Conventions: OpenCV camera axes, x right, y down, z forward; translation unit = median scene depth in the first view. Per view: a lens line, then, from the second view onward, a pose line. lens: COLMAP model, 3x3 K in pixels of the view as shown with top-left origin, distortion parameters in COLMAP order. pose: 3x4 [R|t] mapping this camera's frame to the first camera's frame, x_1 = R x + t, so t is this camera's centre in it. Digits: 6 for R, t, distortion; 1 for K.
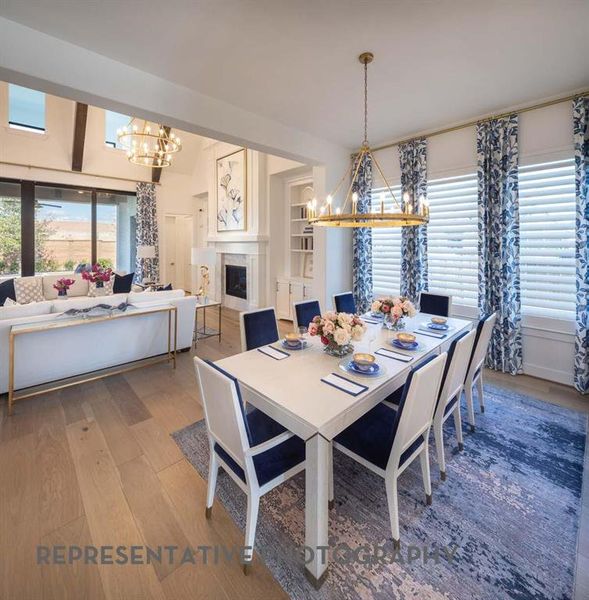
lens RADIAL K [[296.3, 0, 294.5], [0, 296.3, 300.0], [0, 0, 1]] dist [-0.000891, -0.000224]
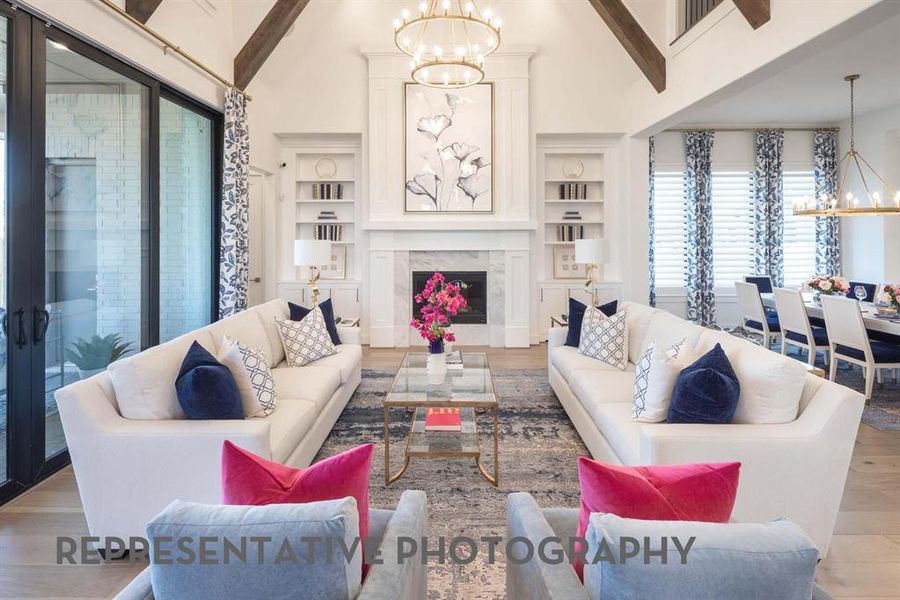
lens RADIAL K [[349.2, 0, 450.0], [0, 349.2, 300.0], [0, 0, 1]] dist [0.000149, 0.000024]
pose [[0.693675, -0.137865, 0.706971, -0.763075], [0.139377, 0.988652, 0.056040, -0.103150], [-0.706675, 0.059661, 0.705019, 0.538872]]
